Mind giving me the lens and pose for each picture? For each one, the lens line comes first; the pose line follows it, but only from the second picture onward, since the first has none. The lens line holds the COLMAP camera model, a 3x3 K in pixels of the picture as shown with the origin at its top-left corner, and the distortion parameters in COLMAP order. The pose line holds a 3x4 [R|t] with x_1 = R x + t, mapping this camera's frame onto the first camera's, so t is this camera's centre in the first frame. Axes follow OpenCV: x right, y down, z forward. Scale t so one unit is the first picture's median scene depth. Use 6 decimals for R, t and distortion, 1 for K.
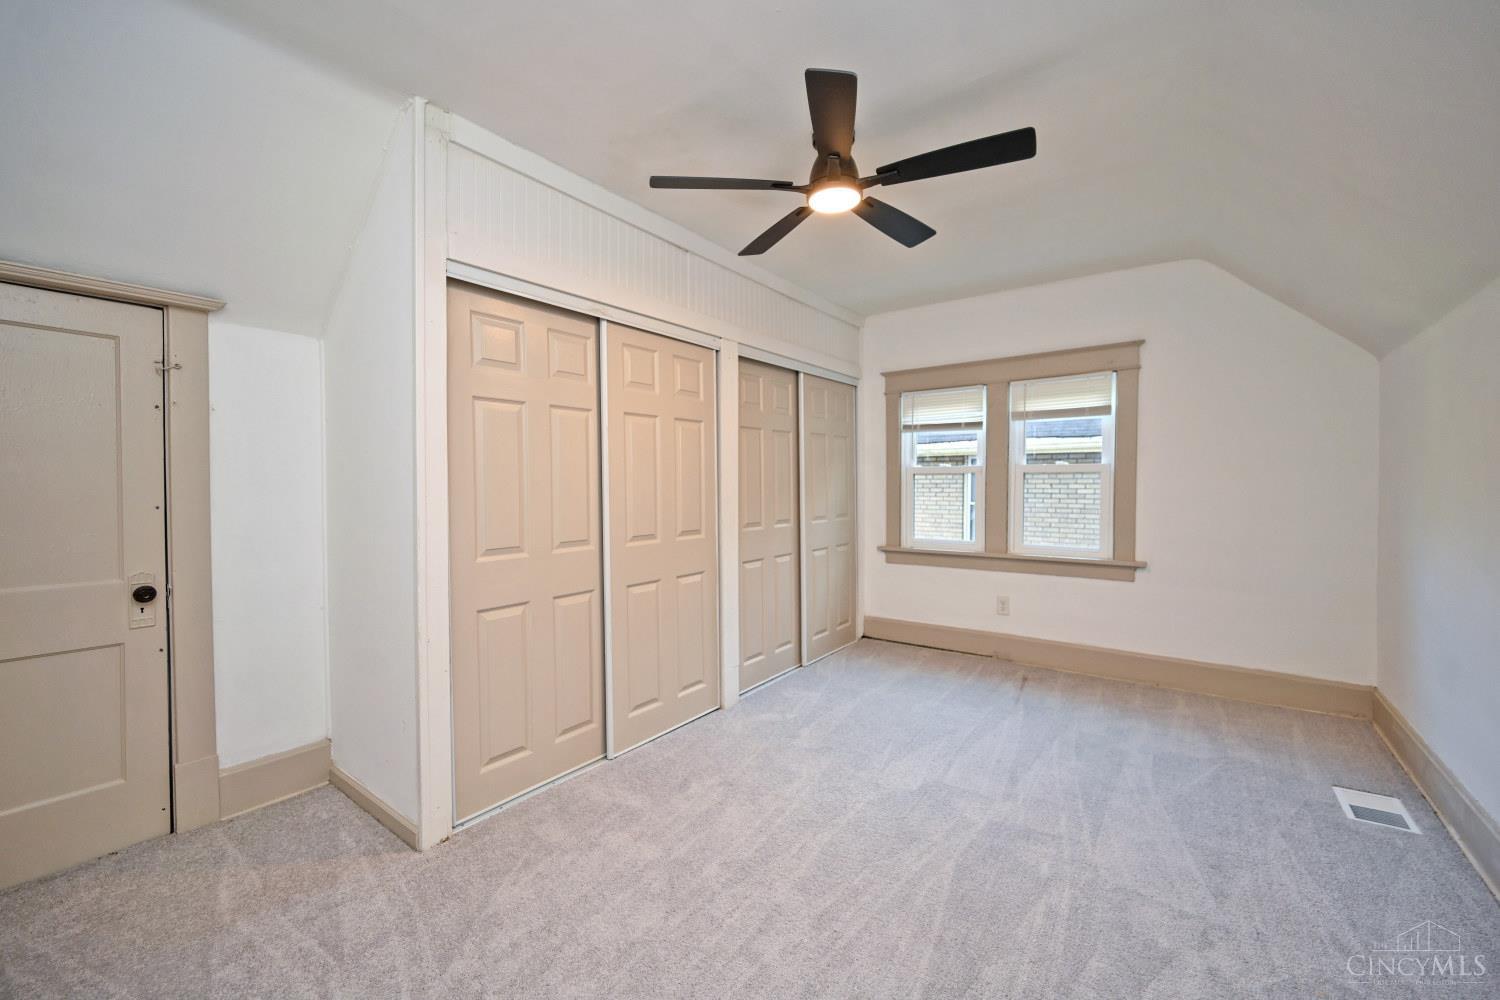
lens RADIAL K [[592.8, 0, 746.6], [0, 592.8, 495.1], [0, 0, 1]] dist [-0.000054, -0.000786]
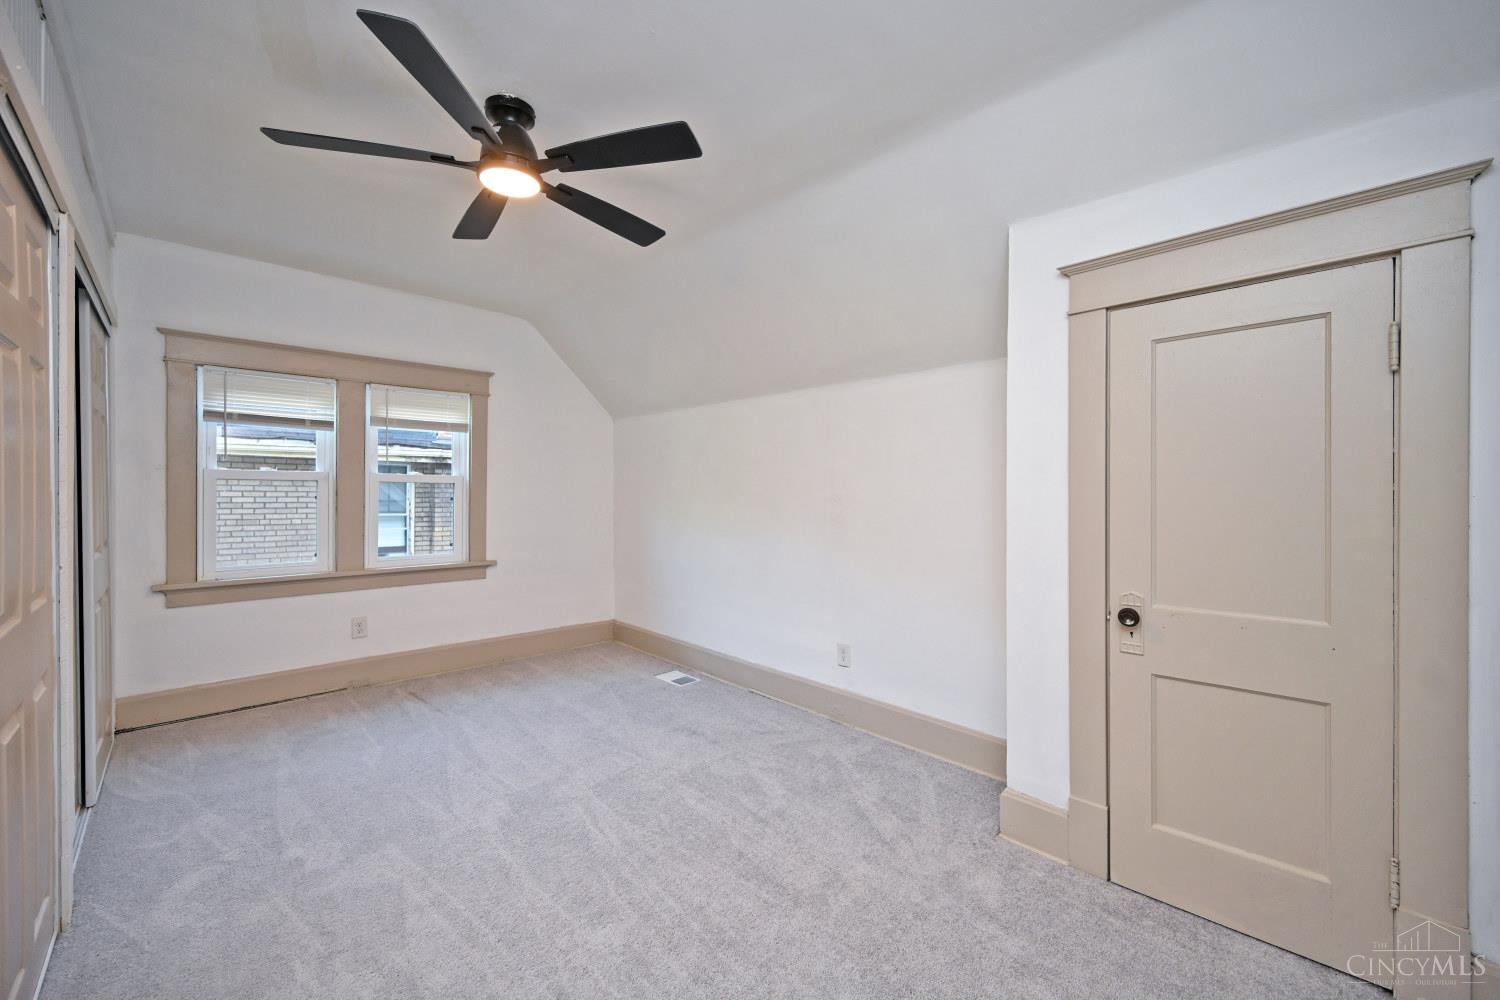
lens RADIAL K [[592.8, 0, 742.2], [0, 592.8, 495.4], [0, 0, 1]] dist [-0.000054, -0.000786]
pose [[0.185799, -0.000622, 0.982588, -0.351365], [0.011517, 0.999932, -0.001545, -0.007791], [-0.982520, 0.011603, 0.185794, 0.255459]]
